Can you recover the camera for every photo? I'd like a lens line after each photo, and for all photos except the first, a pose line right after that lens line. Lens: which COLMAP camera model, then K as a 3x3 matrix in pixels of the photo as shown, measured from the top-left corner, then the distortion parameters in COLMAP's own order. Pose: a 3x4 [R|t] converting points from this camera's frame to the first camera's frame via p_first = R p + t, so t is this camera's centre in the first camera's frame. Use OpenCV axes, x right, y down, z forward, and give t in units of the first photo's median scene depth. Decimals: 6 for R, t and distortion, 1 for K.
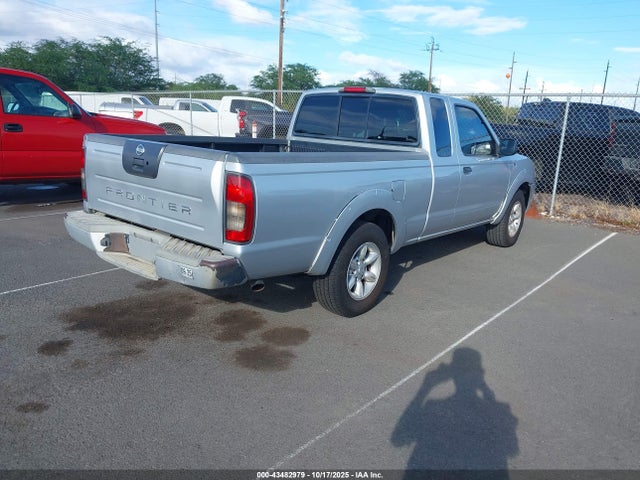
lens RADIAL K [[509.4, 0, 320.0], [0, 509.4, 240.0], [0, 0, 1]] dist [0.004225, -0.005954]
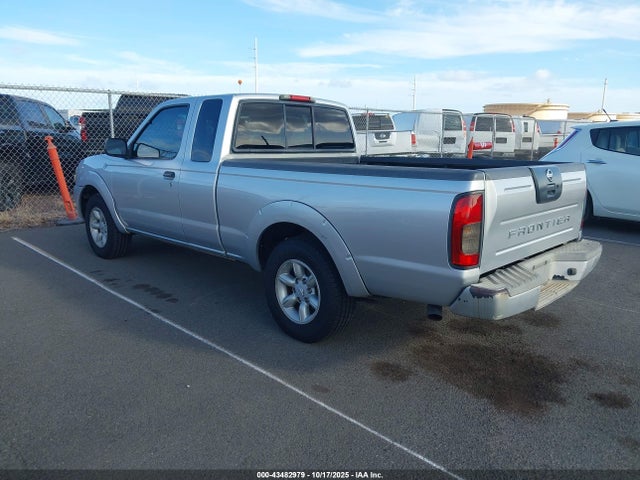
lens RADIAL K [[532.7, 0, 320.0], [0, 532.7, 240.0], [0, 0, 1]] dist [0.022824, 0.003054]
pose [[0.050307, -0.239858, 0.969504, -1.199537], [0.213512, 0.950874, 0.224169, -0.328460], [-0.975644, 0.195723, 0.099048, 1.158127]]
